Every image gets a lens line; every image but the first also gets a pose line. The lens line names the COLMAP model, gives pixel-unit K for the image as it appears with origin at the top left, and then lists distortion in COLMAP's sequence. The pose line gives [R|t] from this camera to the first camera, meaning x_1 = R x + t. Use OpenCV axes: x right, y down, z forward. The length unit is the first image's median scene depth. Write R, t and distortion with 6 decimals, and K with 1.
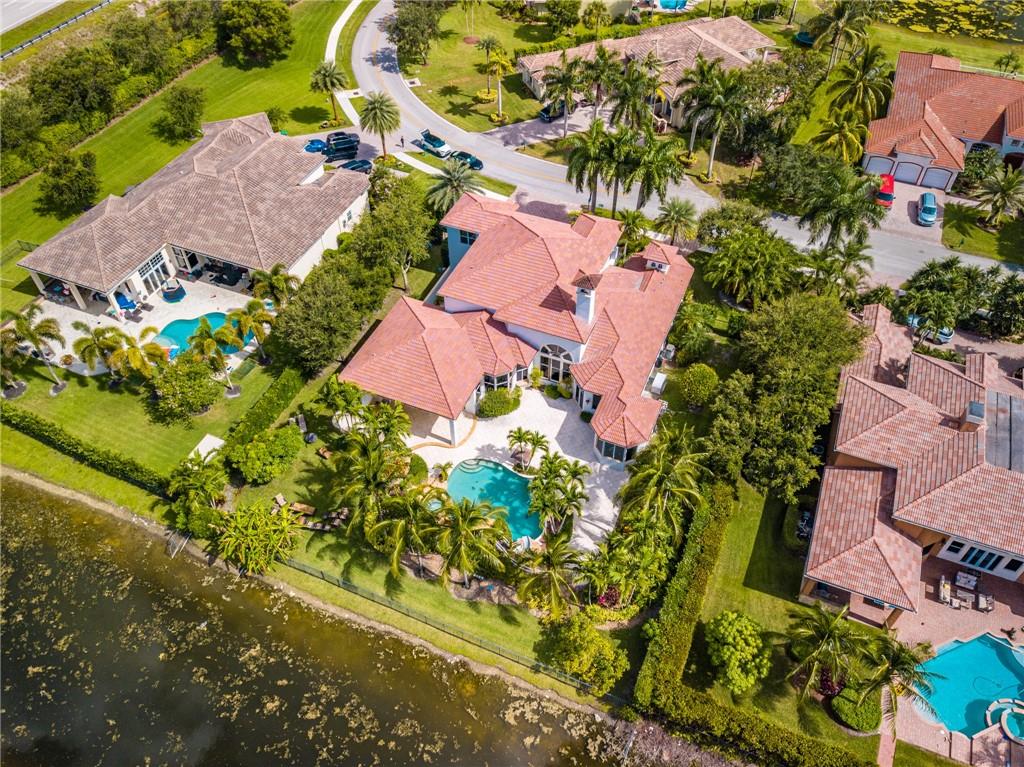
lens RADIAL K [[770.3, 0, 514.3], [0, 770.3, 388.6], [0, 0, 1]] dist [0.010608, -0.006528]
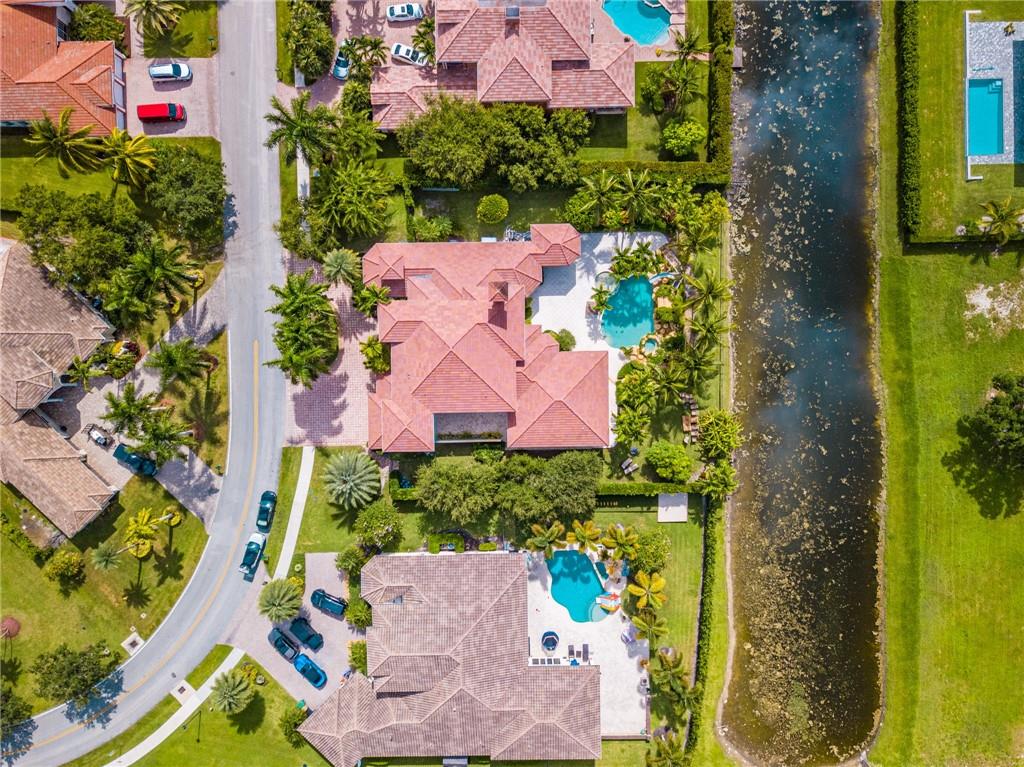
lens RADIAL K [[770.3, 0, 514.3], [0, 770.3, 388.6], [0, 0, 1]] dist [0.010608, -0.006528]
pose [[-0.401468, -0.915683, -0.018650, -0.042225], [0.689023, -0.315382, 0.652519, -1.008838], [-0.603383, 0.249115, 0.757542, 0.026536]]
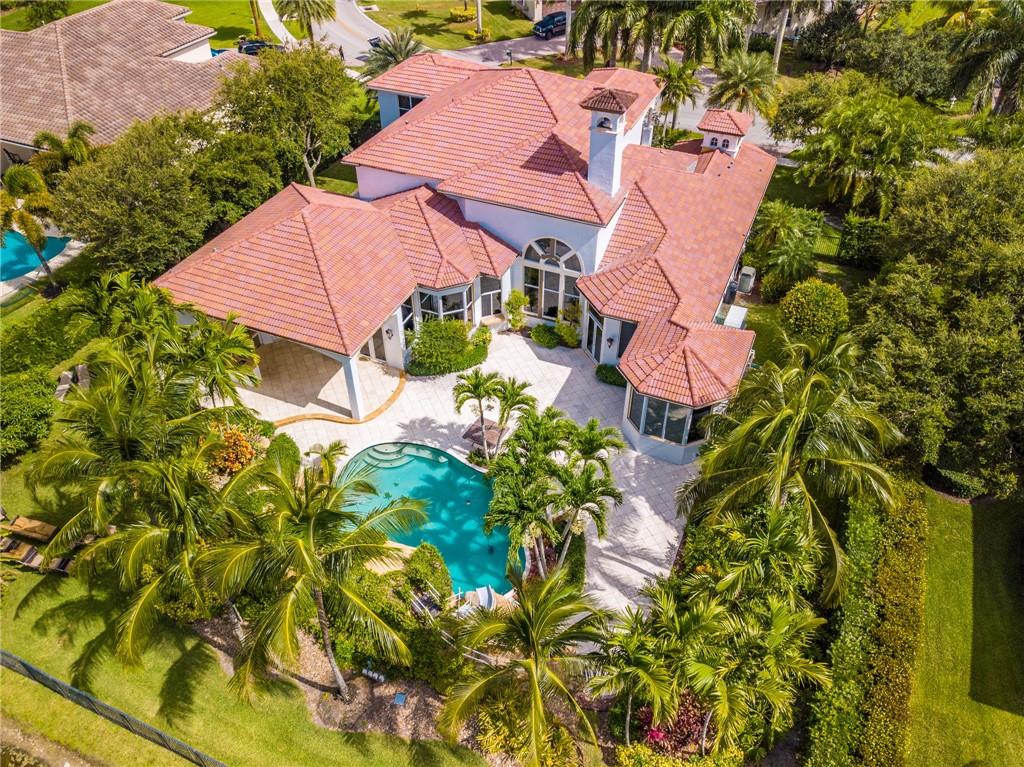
lens RADIAL K [[786.4, 0, 517.0], [0, 786.4, 389.8], [0, 0, 1]] dist [-0.070174, 0.118972]
pose [[0.999972, 0.007246, 0.001797, 0.030418], [-0.007000, 0.993748, -0.111429, 0.115597], [-0.002593, 0.111413, 0.993771, 0.474122]]
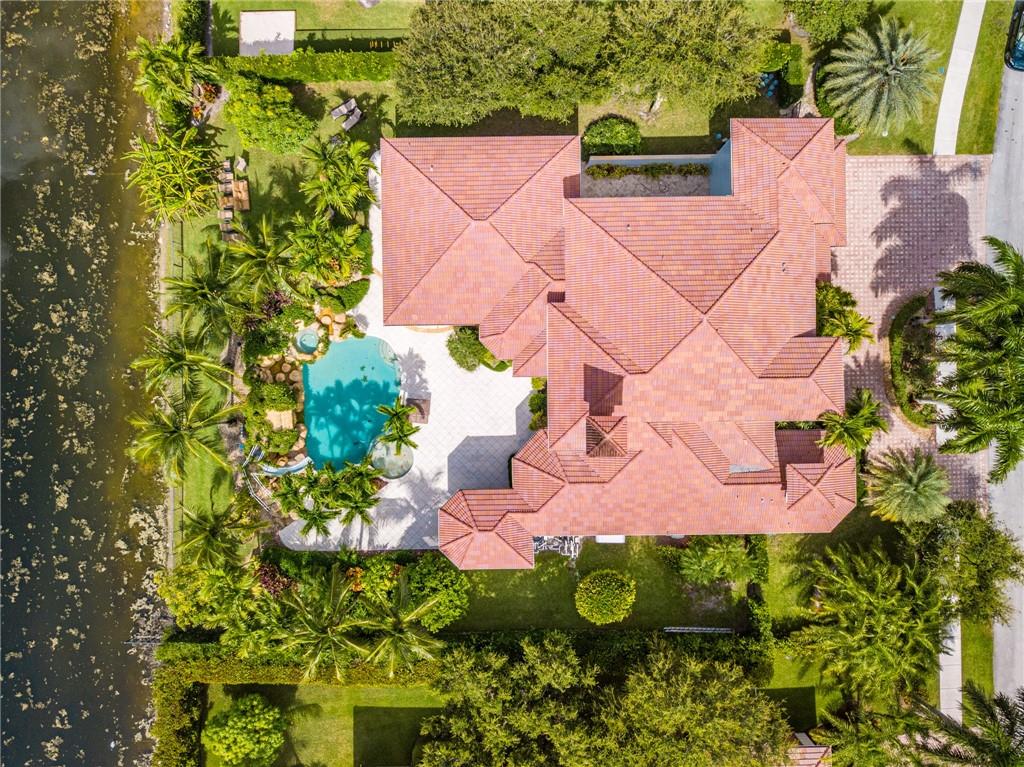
lens RADIAL K [[786.4, 0, 517.0], [0, 786.4, 389.8], [0, 0, 1]] dist [-0.070174, 0.118972]
pose [[0.399653, 0.916635, 0.007631, 0.025716], [-0.688547, 0.294690, 0.662617, -0.510670], [0.605128, -0.270071, 0.748920, 0.475836]]
